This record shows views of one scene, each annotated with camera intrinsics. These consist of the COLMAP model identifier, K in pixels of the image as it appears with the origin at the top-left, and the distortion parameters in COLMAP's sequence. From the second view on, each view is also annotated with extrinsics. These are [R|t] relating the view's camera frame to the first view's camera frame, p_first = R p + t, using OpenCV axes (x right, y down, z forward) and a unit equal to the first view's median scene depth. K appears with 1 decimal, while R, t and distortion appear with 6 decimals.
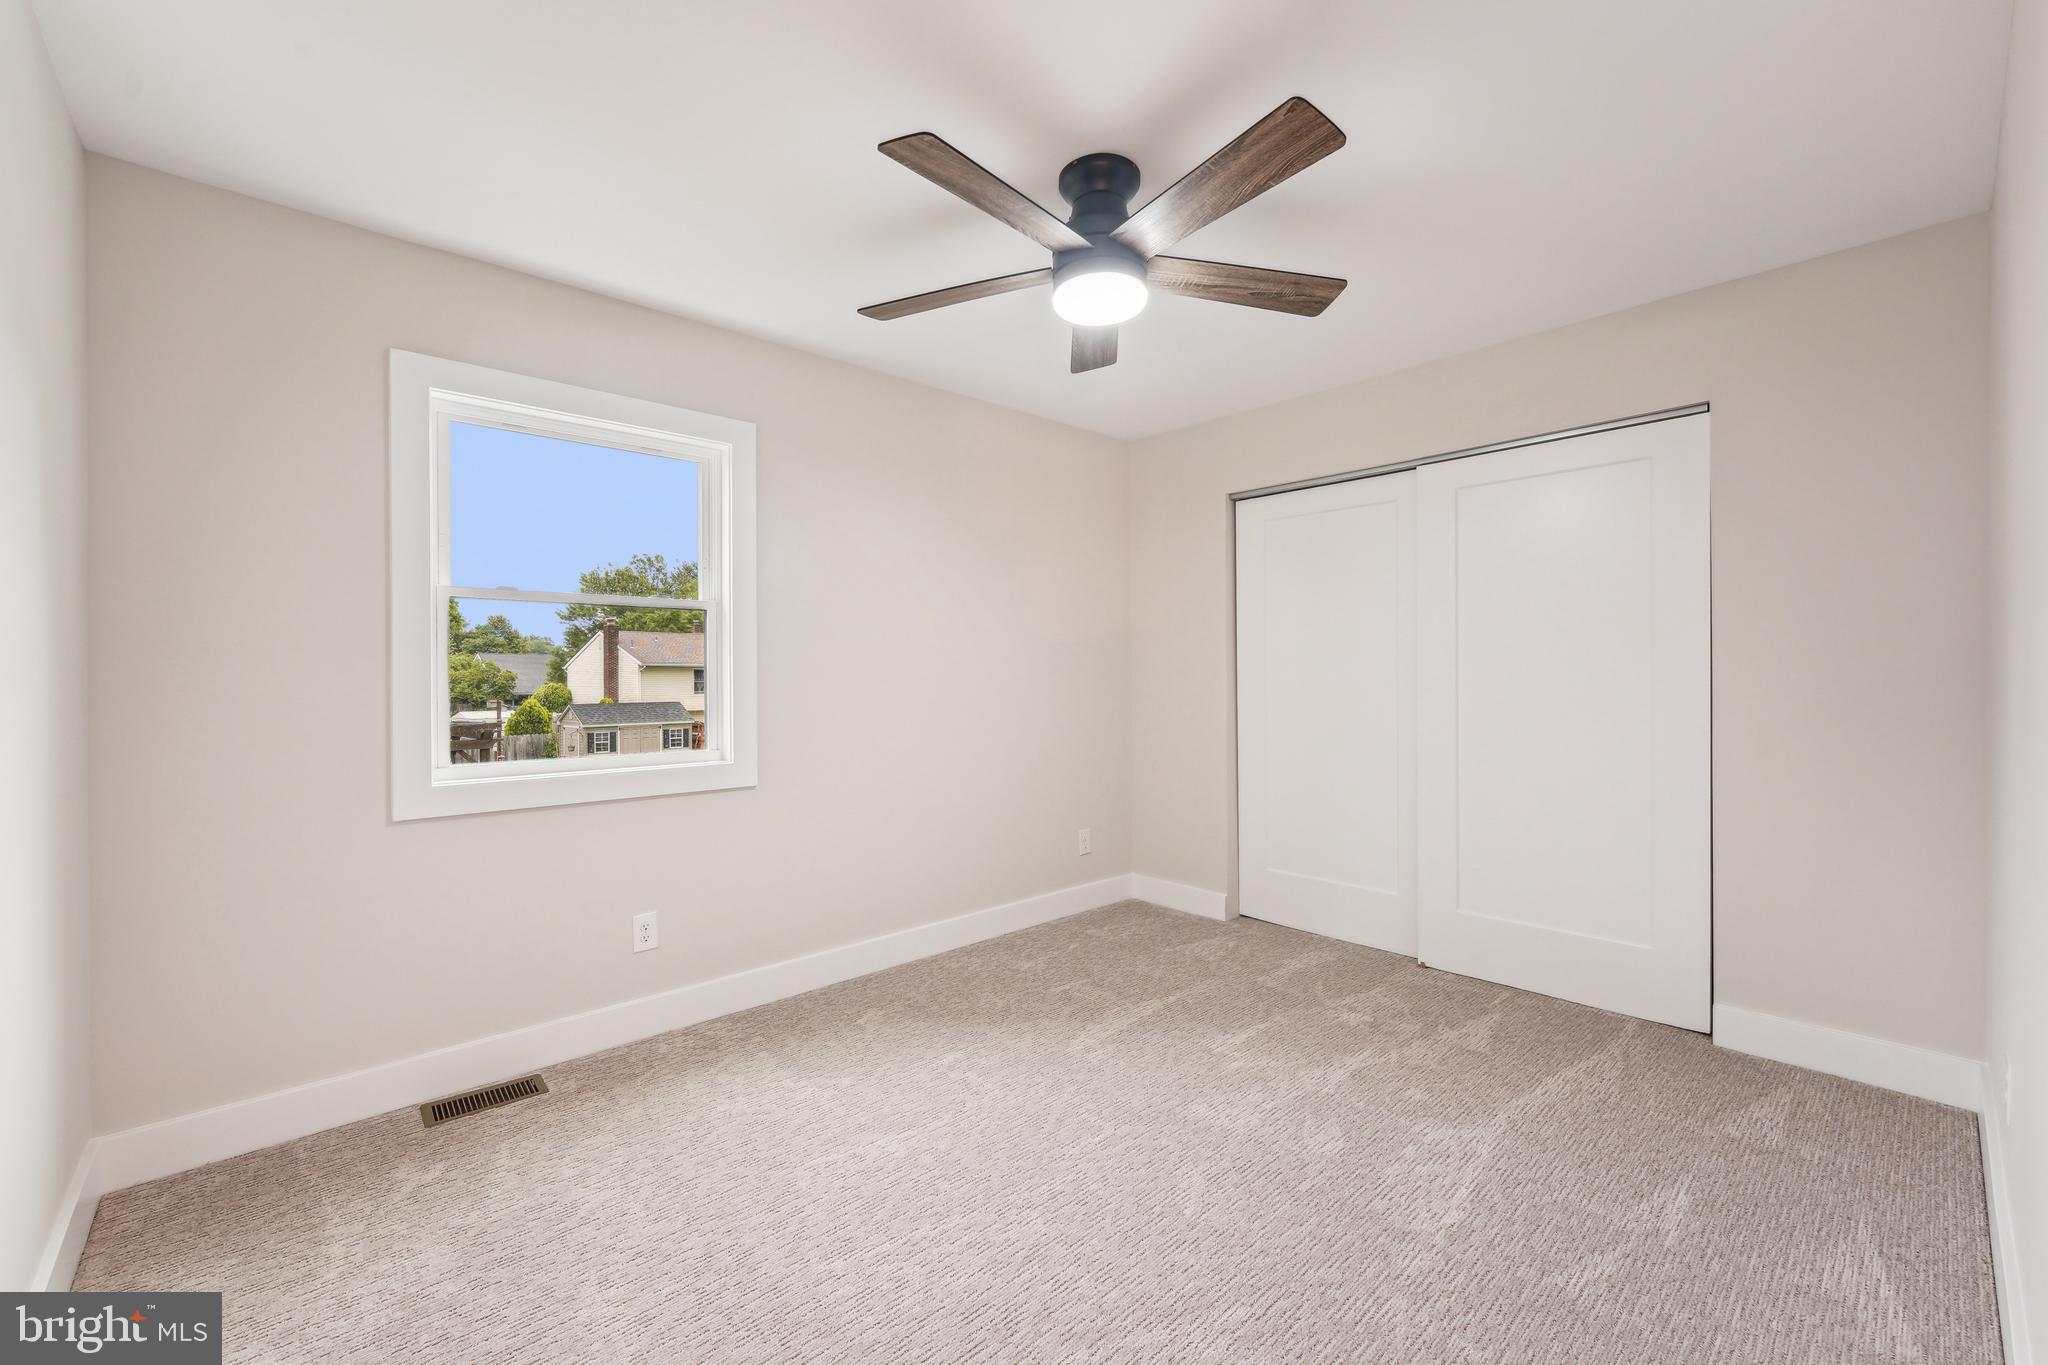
lens RADIAL K [[824.9, 0, 1024.0], [0, 824.9, 682.5], [0, 0, 1]] dist [0.002151, 0.000525]
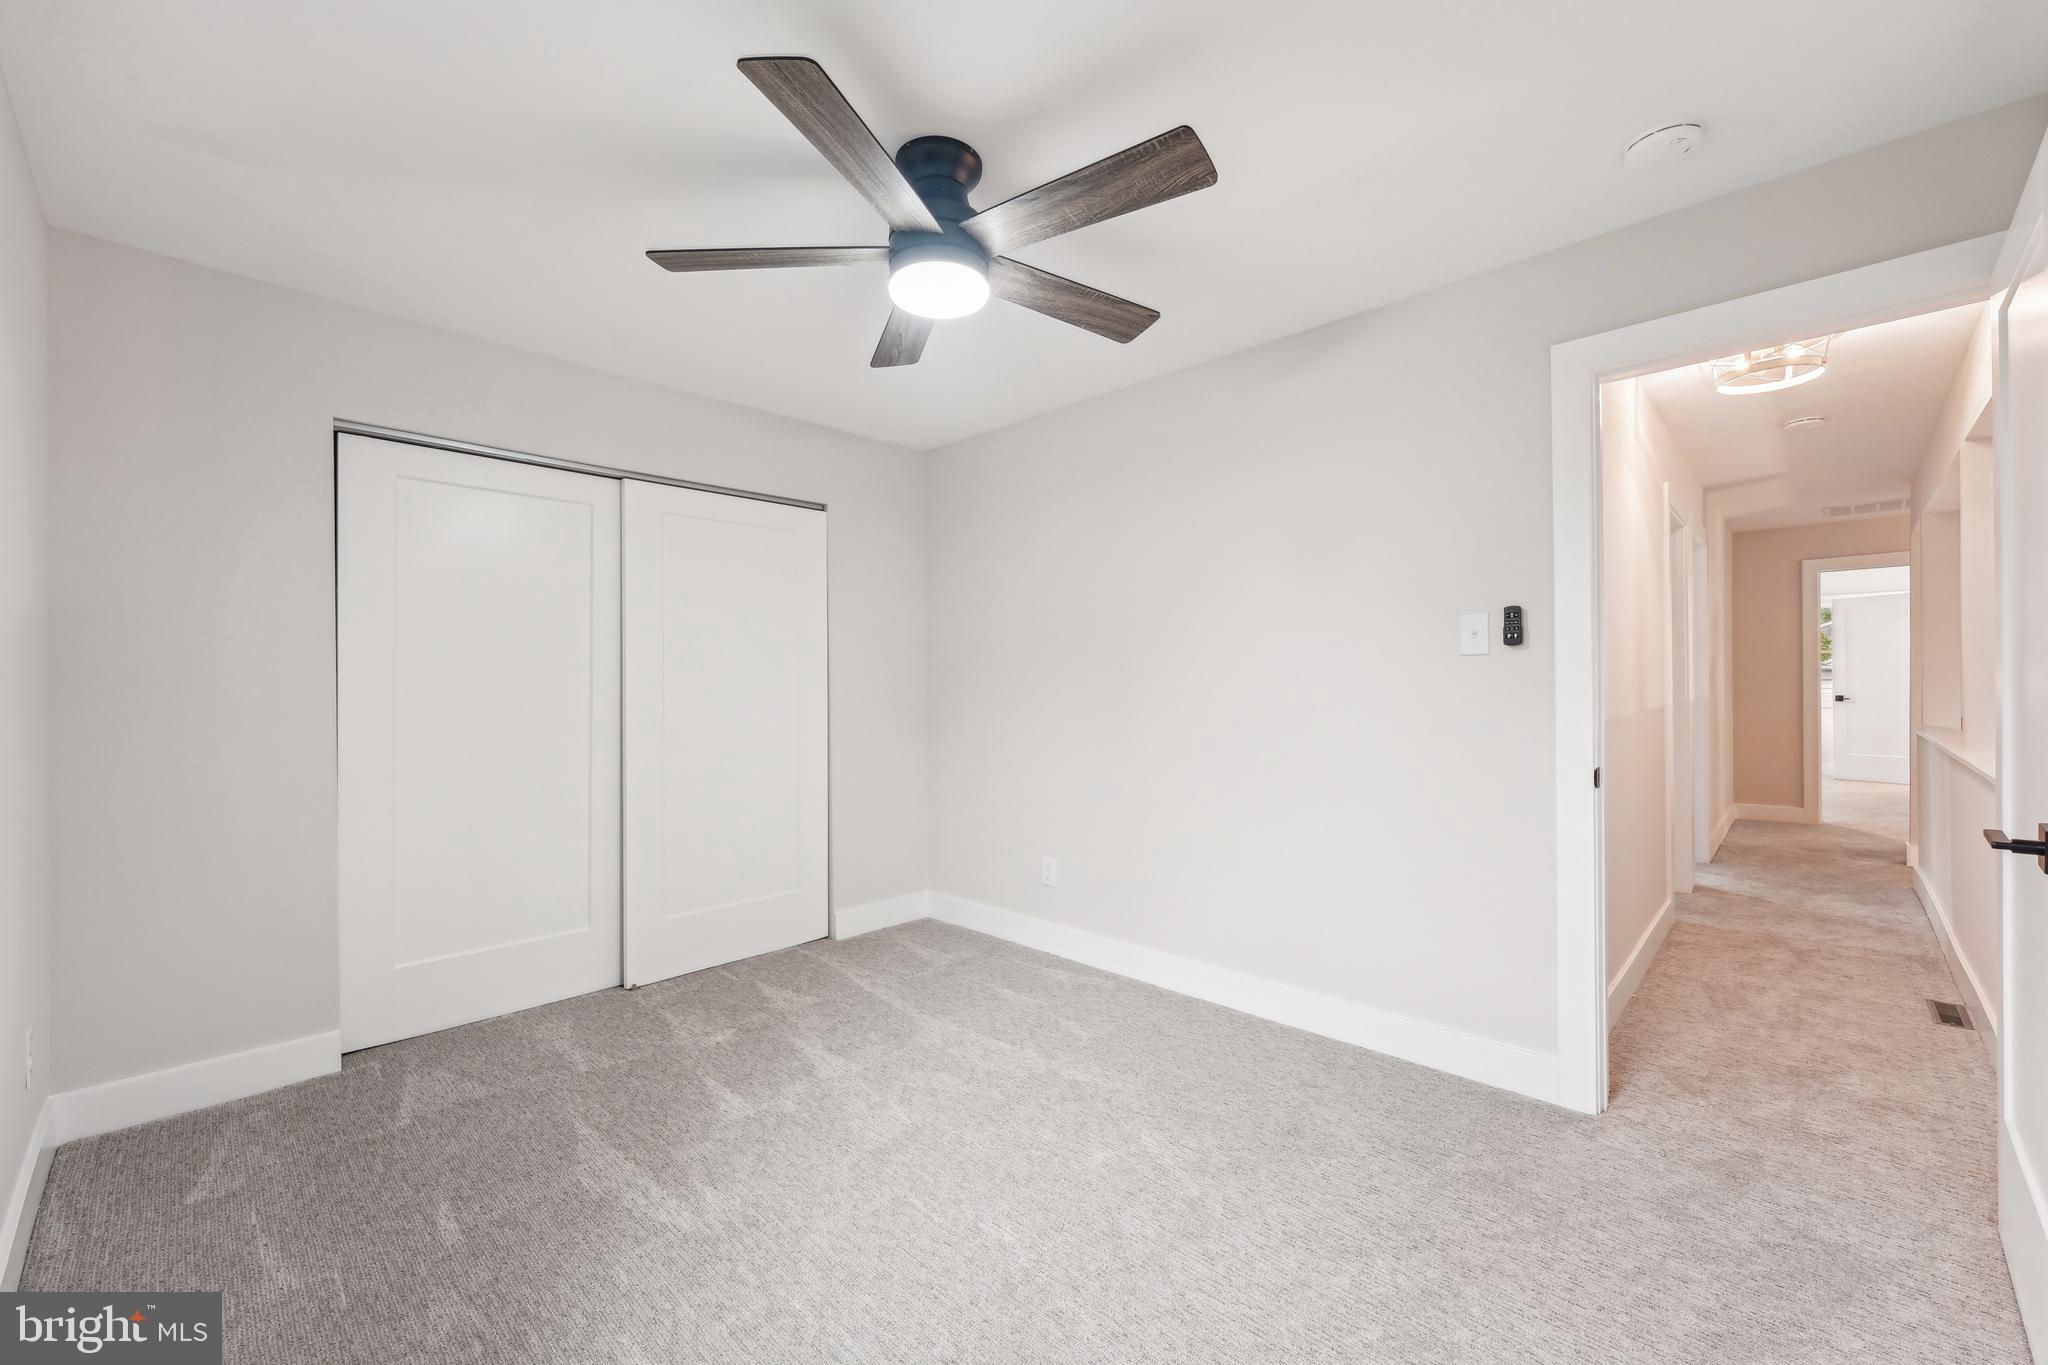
lens RADIAL K [[824.9, 0, 1024.0], [0, 824.9, 682.5], [0, 0, 1]] dist [0.002151, 0.000525]
pose [[-0.050782, 0.008209, 0.998676, -0.611058], [0.015658, 0.999850, -0.007423, -0.006627], [-0.998587, 0.015260, -0.050903, 0.678498]]
